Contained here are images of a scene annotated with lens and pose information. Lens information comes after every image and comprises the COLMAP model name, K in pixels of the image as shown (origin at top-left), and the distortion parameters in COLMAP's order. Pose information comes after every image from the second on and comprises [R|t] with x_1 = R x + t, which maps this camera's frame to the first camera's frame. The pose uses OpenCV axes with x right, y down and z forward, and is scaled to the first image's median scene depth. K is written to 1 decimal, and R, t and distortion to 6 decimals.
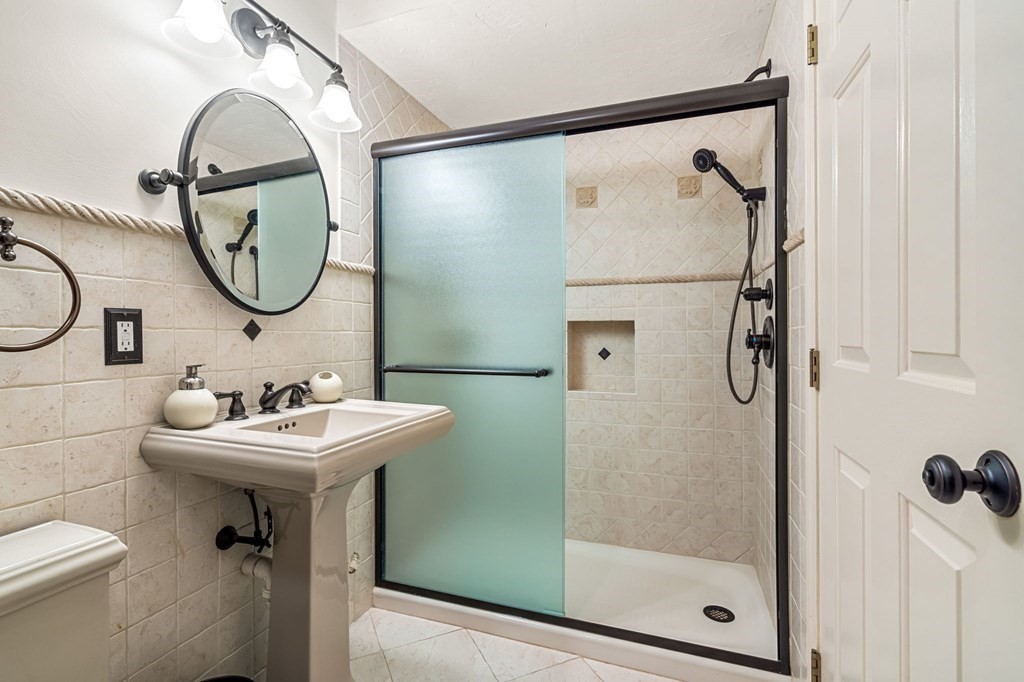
lens RADIAL K [[466.9, 0, 512.4], [0, 466.9, 339.6], [0, 0, 1]] dist [-0.001924, -0.000079]
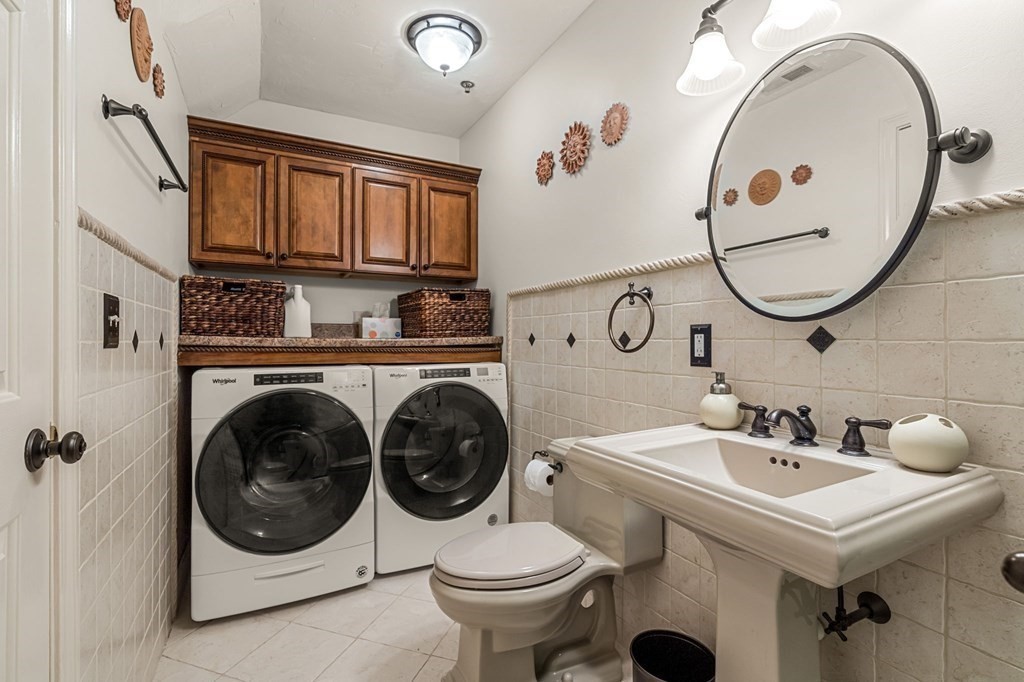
lens RADIAL K [[466.9, 0, 515.0], [0, 466.9, 336.0], [0, 0, 1]] dist [-0.001924, -0.000079]
pose [[-0.665716, -0.010648, -0.746129, 0.473779], [-0.013024, 0.999912, -0.002650, -0.021628], [0.746092, 0.007953, -0.665796, 1.392953]]
